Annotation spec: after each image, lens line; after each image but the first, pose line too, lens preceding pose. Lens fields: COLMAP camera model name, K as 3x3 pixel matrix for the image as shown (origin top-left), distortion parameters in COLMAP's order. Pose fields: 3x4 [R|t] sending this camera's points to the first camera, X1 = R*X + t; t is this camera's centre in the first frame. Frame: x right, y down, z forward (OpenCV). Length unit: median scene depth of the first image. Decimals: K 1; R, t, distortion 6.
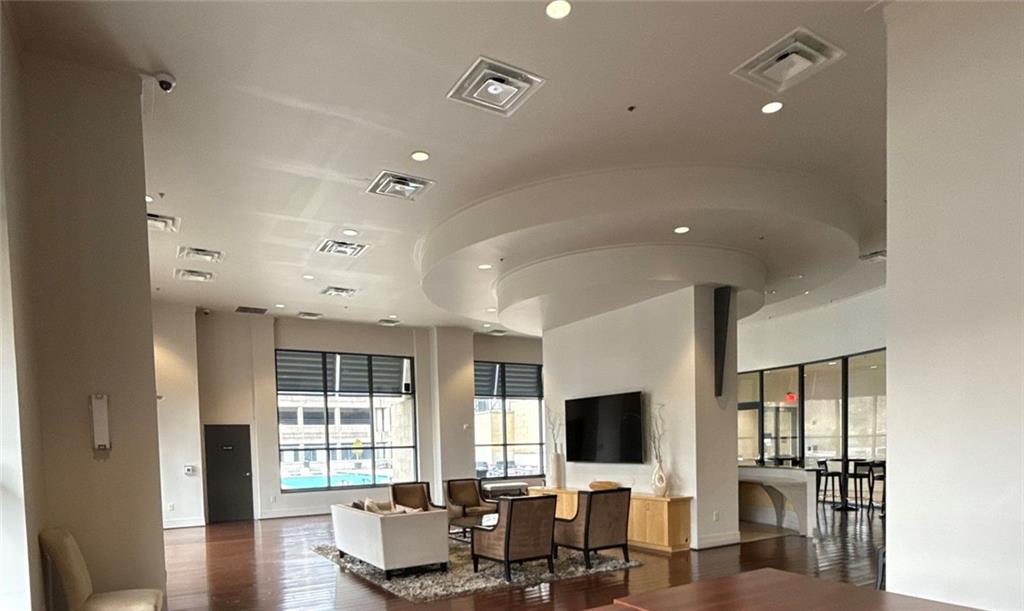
lens RADIAL K [[567.1, 0, 512.0], [0, 567.1, 305.5], [0, 0, 1]] dist [-0.000172, -0.000029]
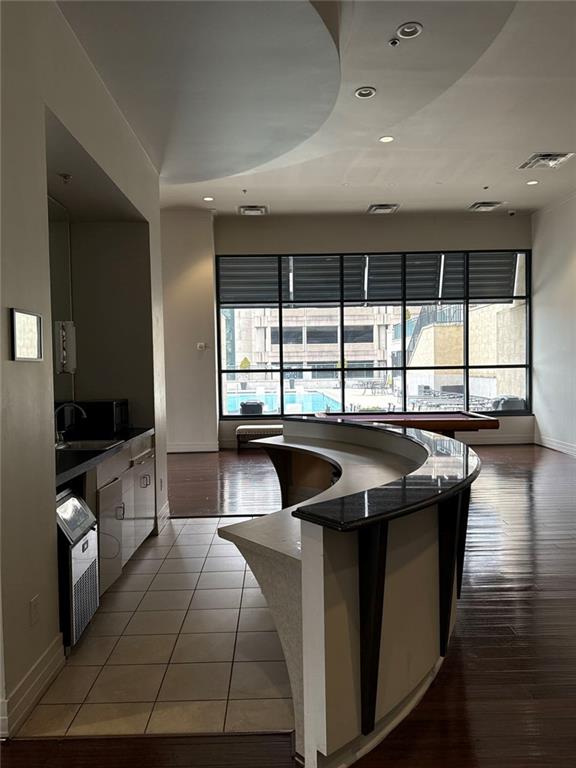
lens RADIAL K [[704.3, 0, 288.0], [0, 704.3, 384.0], [0, 0, 1]] dist [0.012863, 0.003339]
pose [[0.862020, 0.018030, -0.506553, 0.190429], [0.118674, 0.964411, 0.236278, 0.022844], [0.492786, -0.263791, 0.829202, 0.114159]]
